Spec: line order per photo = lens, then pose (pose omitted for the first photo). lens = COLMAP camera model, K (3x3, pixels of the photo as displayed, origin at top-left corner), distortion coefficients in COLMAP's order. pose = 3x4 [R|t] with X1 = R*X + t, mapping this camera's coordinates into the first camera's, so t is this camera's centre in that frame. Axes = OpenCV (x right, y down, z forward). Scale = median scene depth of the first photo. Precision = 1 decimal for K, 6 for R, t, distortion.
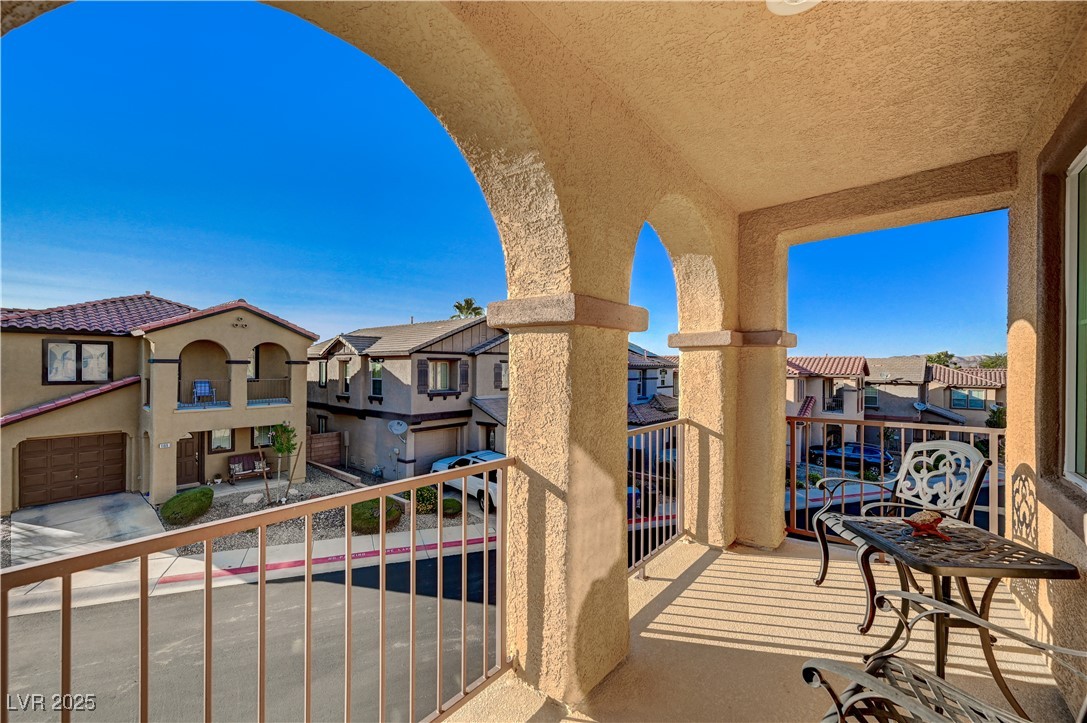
lens RADIAL K [[428.4, 0, 546.7], [0, 428.4, 362.3], [0, 0, 1]] dist [-0.002815, 0.000405]
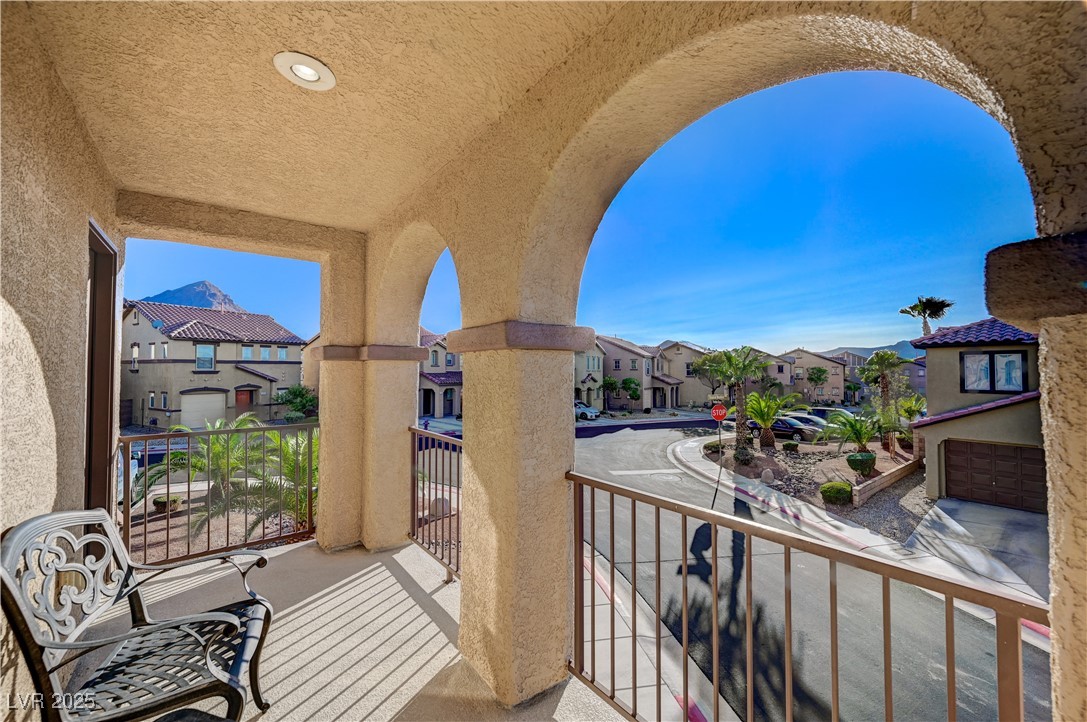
lens RADIAL K [[428.4, 0, 546.6], [0, 428.4, 365.3], [0, 0, 1]] dist [-0.002815, 0.000405]
pose [[-0.200951, -0.019836, -0.979401, 0.136526], [0.006857, 0.999742, -0.021655, -0.001960], [0.979577, -0.011068, -0.200763, 0.161546]]
